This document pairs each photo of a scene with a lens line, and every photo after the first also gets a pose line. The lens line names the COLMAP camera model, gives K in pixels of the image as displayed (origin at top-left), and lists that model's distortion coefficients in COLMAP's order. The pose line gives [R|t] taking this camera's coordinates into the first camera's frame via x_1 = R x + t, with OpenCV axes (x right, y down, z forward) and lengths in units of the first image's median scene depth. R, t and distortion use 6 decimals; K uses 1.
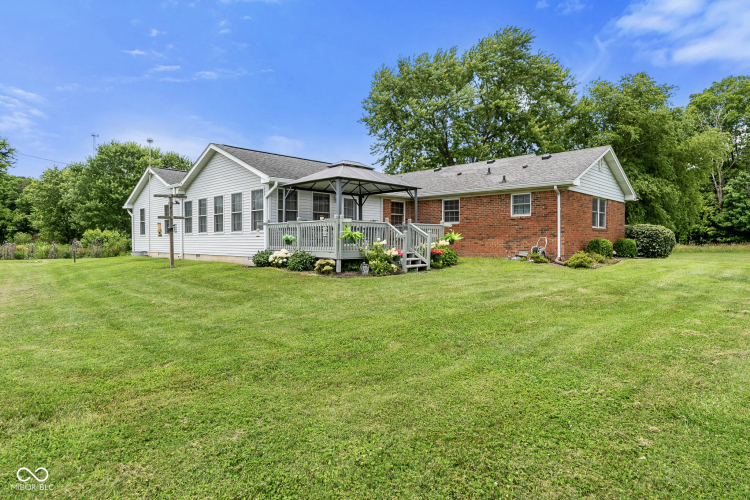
lens RADIAL K [[434.9, 0, 369.1], [0, 434.9, 249.8], [0, 0, 1]] dist [-0.008579, 0.000451]
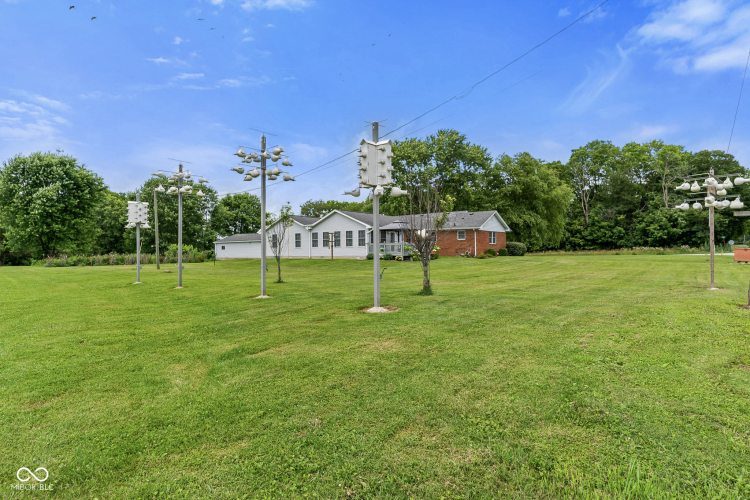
lens RADIAL K [[397.8, 0, 377.9], [0, 397.8, 248.2], [0, 0, 1]] dist [-0.003429, -0.000366]
pose [[0.991539, -0.007981, 0.129561, -0.383845], [0.011441, 0.999597, -0.025987, 0.024128], [-0.129301, 0.027249, 0.991231, -1.092117]]
